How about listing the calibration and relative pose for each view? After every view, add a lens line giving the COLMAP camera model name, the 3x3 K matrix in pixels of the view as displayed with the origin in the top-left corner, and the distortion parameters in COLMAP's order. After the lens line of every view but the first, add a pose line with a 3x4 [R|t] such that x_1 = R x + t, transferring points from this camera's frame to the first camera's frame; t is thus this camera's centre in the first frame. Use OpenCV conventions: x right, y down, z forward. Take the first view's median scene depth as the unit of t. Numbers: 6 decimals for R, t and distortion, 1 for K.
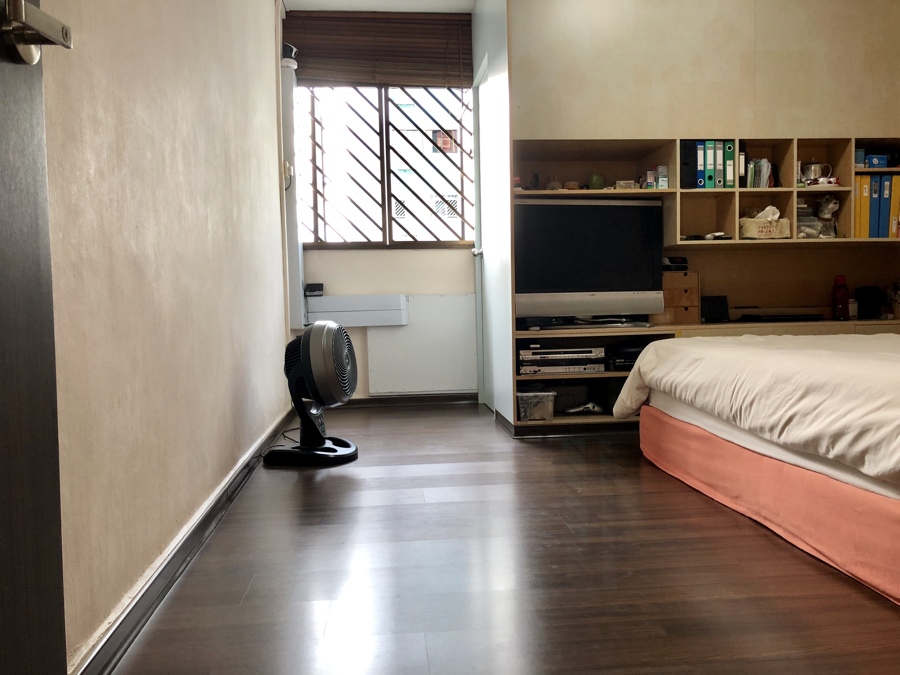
lens RADIAL K [[743.5, 0, 445.2], [0, 743.5, 342.0], [0, 0, 1]] dist [0.046830, -0.056514]
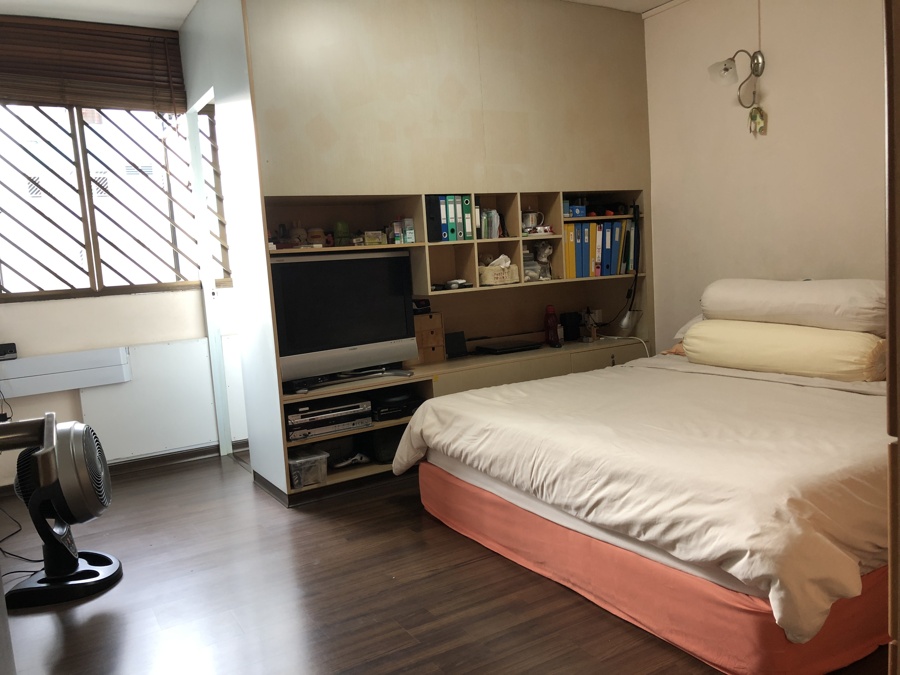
lens RADIAL K [[743.5, 0, 454.3], [0, 743.5, 340.2], [0, 0, 1]] dist [0.046830, -0.056514]
pose [[0.898144, -0.084831, 0.431441, -0.111848], [0.068446, 0.996225, 0.053393, -0.121162], [-0.434341, -0.018424, 0.900560, 0.047352]]
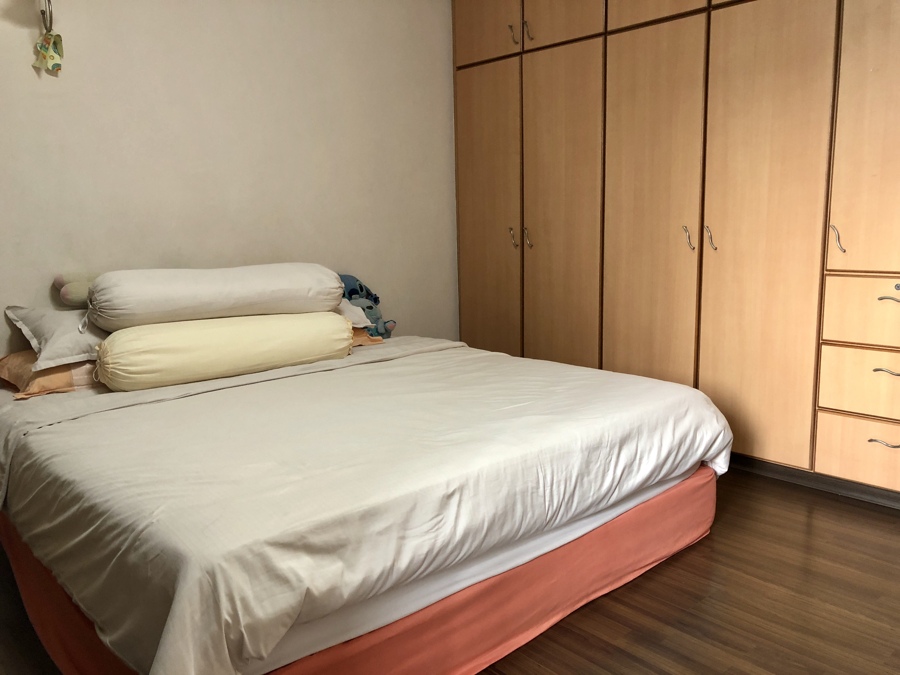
lens RADIAL K [[743.5, 0, 452.3], [0, 743.5, 337.2], [0, 0, 1]] dist [0.046830, -0.056514]
pose [[-0.606143, -0.094596, 0.789710, -0.120154], [0.074414, 0.981802, 0.174723, -0.165439], [-0.791867, 0.164672, -0.588073, 1.000223]]
